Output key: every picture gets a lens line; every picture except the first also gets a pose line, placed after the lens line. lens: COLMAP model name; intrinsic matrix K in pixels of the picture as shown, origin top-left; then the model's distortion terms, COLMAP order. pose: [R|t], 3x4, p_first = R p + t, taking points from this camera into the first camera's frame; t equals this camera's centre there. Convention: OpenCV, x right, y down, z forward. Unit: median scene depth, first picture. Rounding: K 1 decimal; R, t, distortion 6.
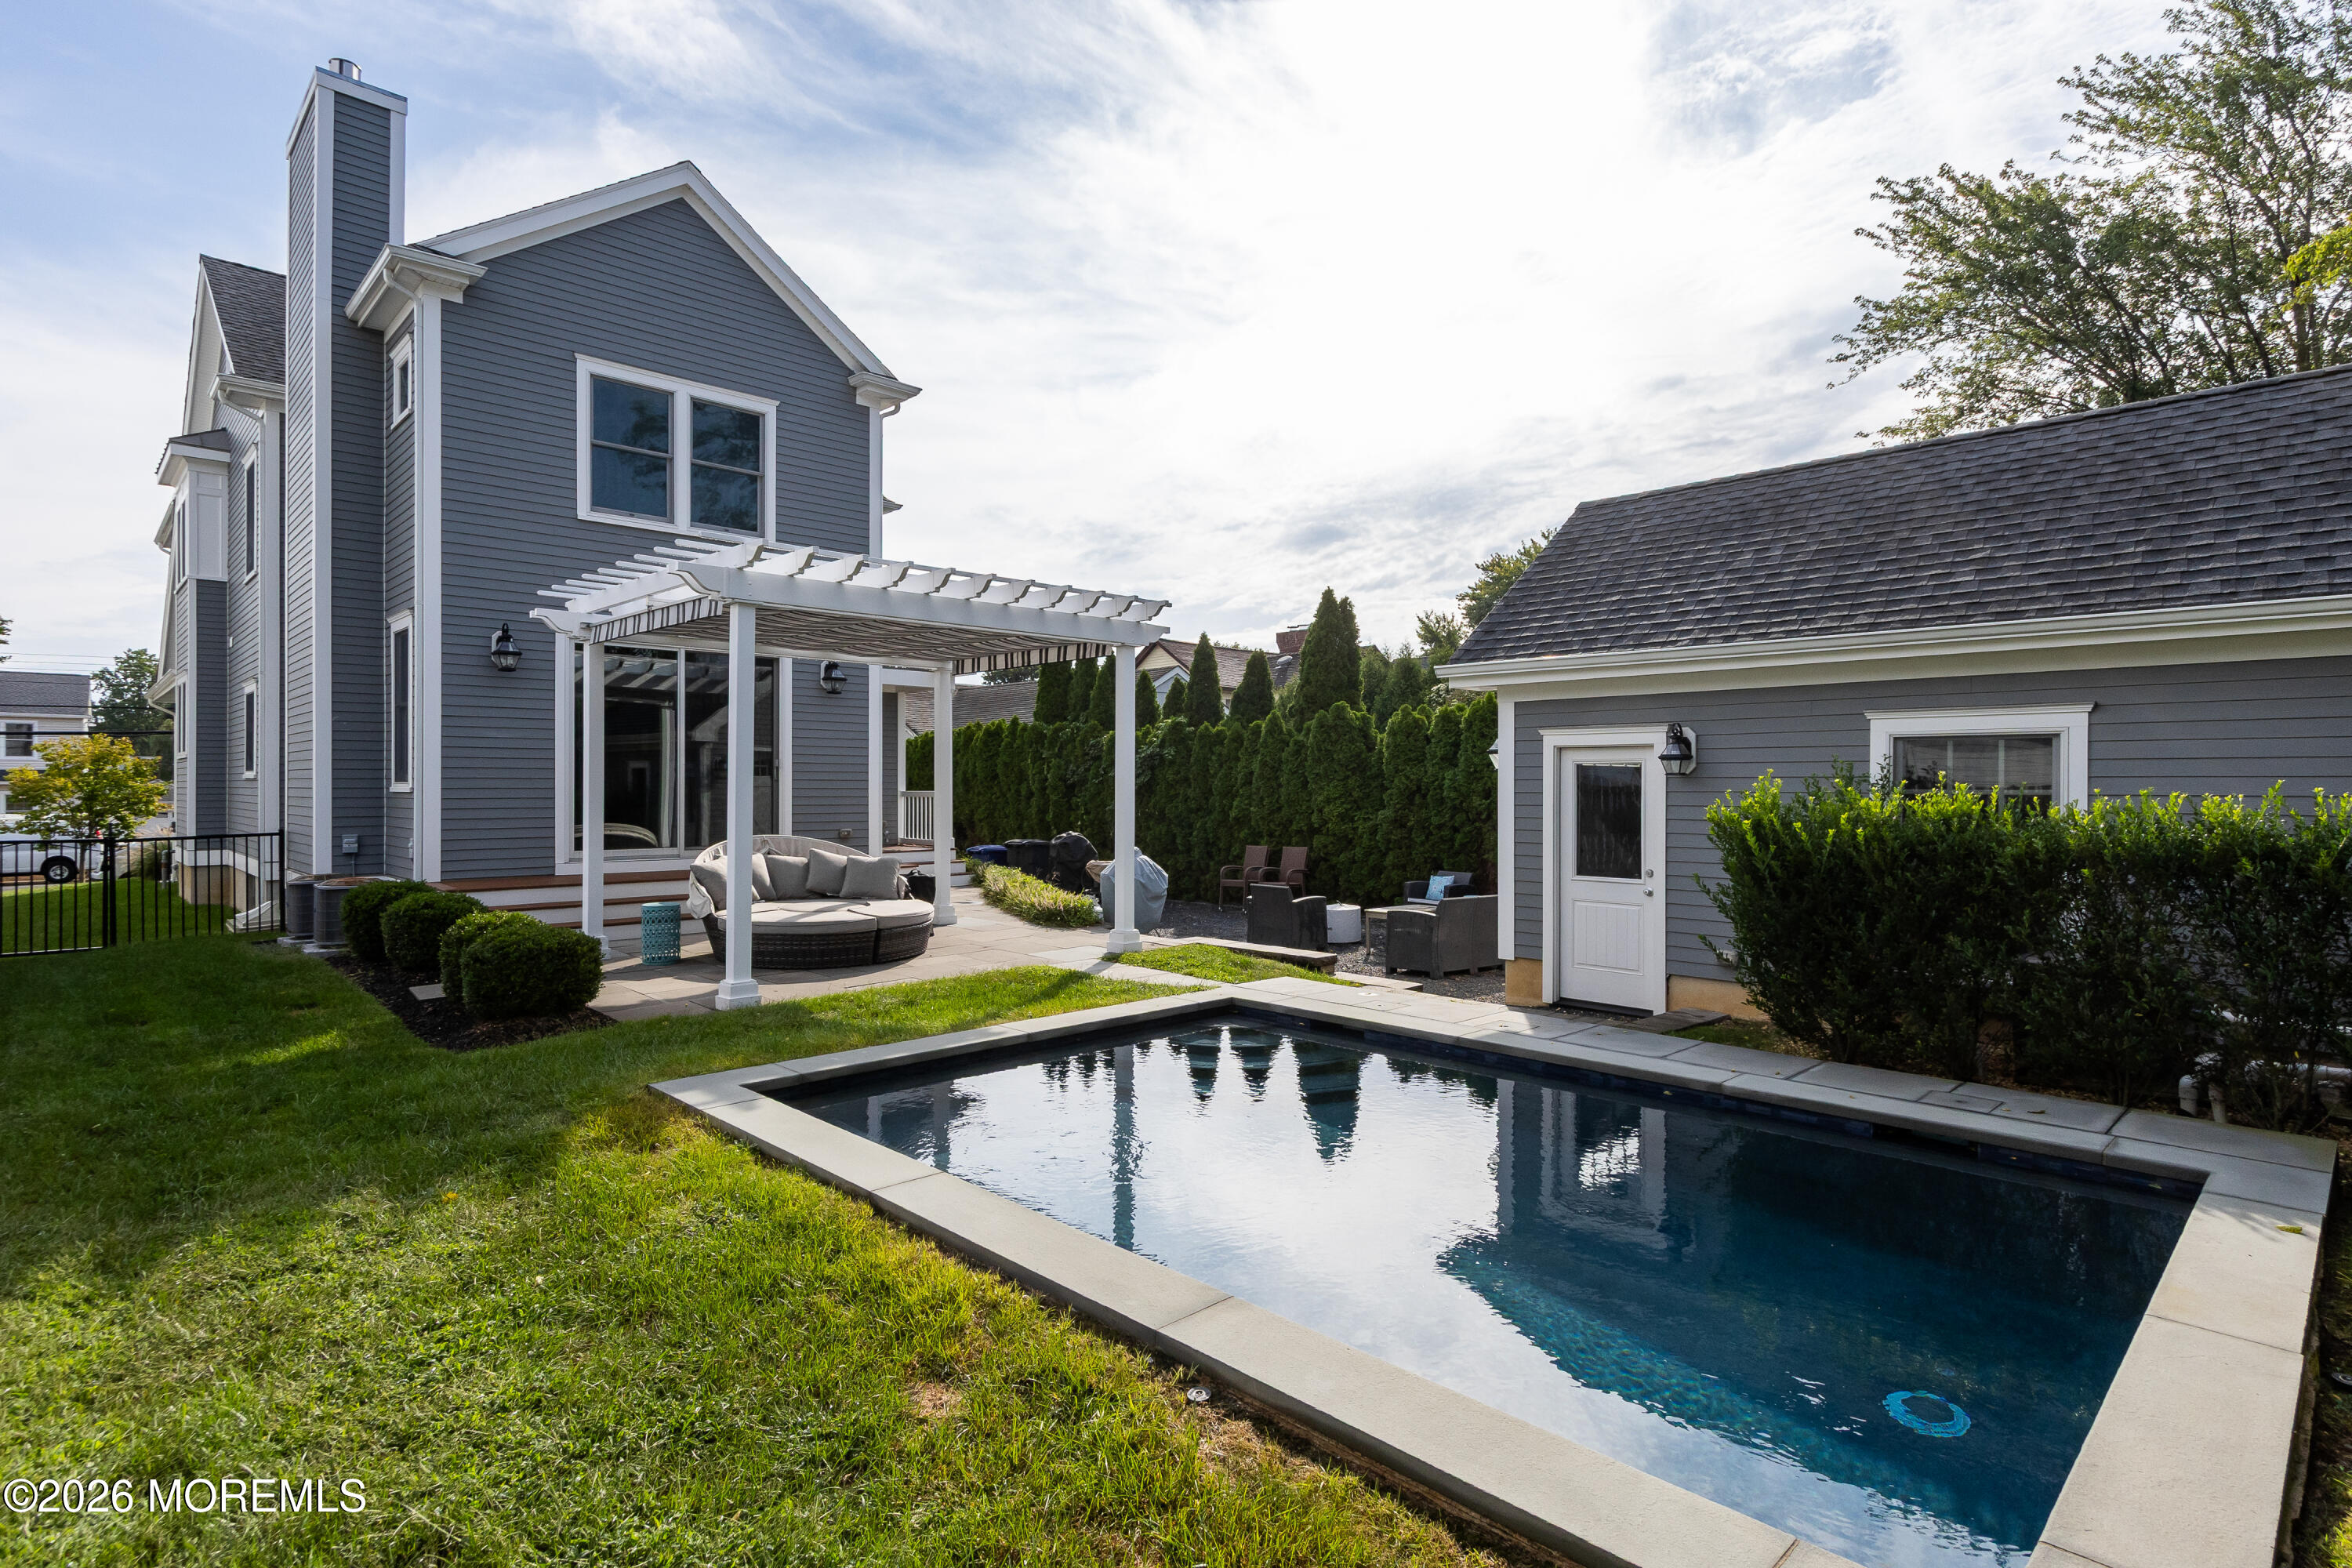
lens RADIAL K [[1186.4, 0, 1168.0], [0, 1186.4, 782.8], [0, 0, 1]] dist [0.070089, 0.000725]
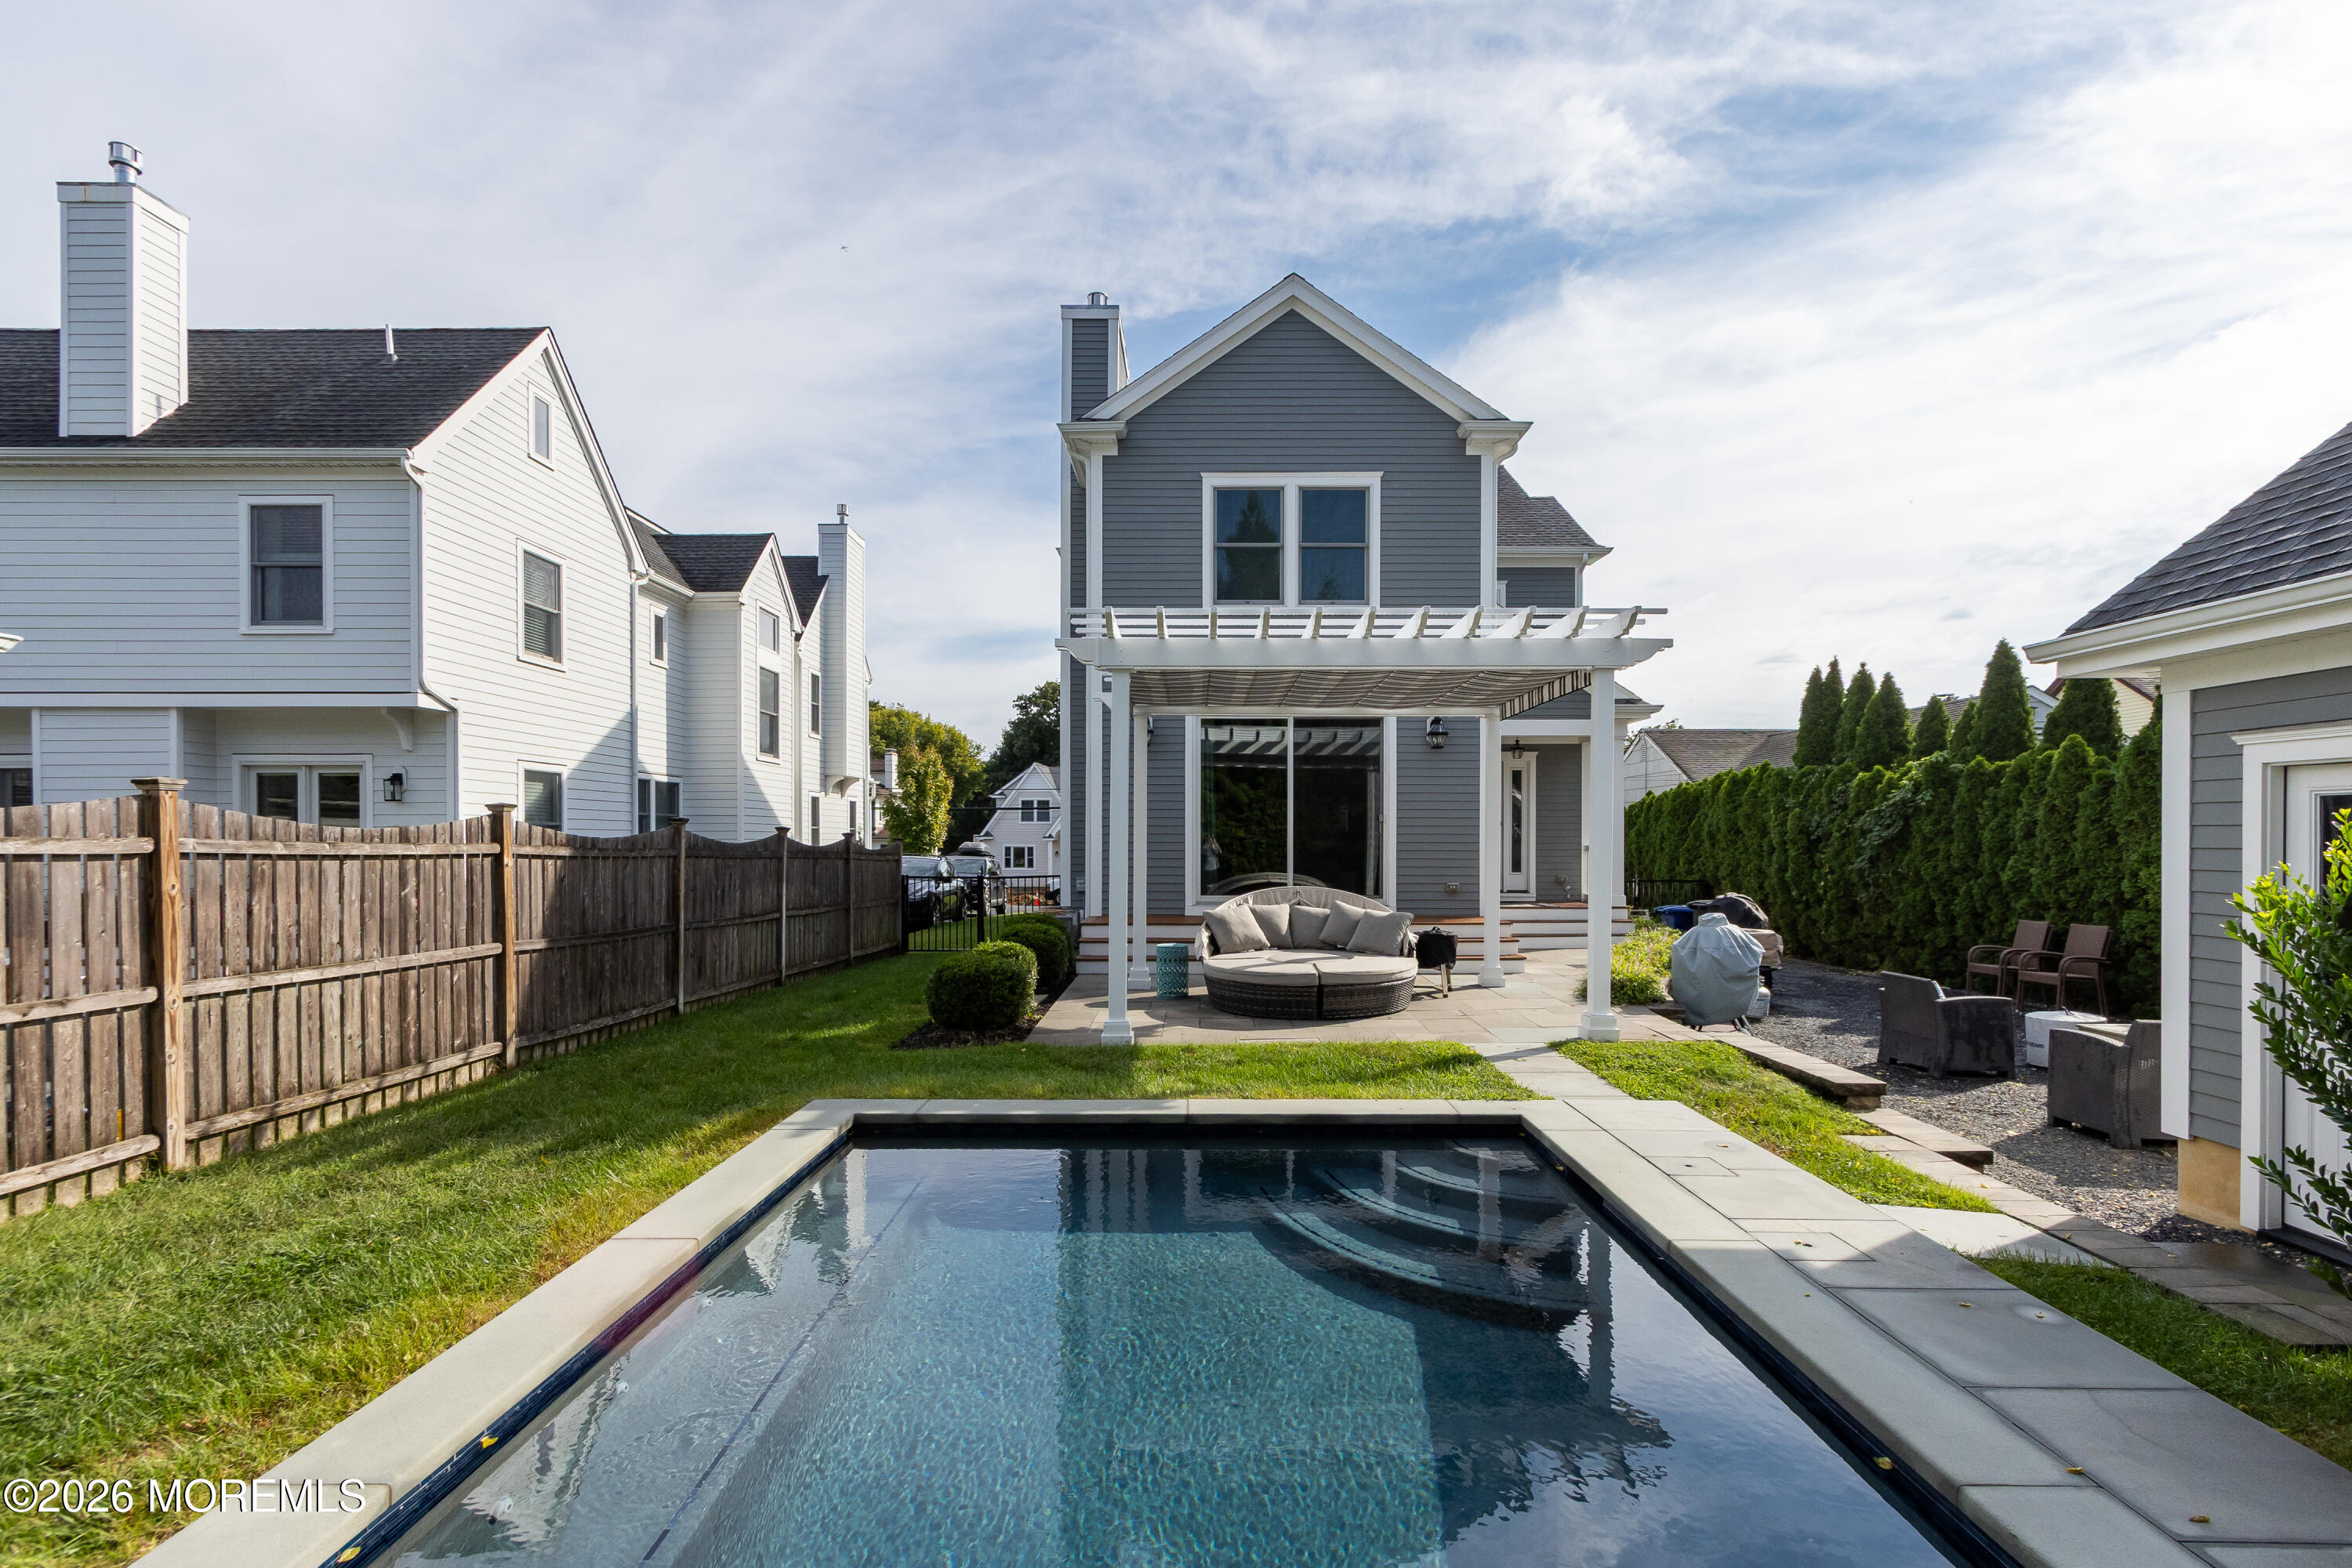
lens RADIAL K [[1077.0, 0, 1209.8], [0, 1077.0, 848.4], [0, 0, 1]] dist [-0.000475, -0.000614]
pose [[0.724409, 0.003894, -0.689360, 0.169039], [0.002452, 0.999963, 0.008224, 0.001575], [0.689366, -0.007648, 0.724373, 0.172095]]
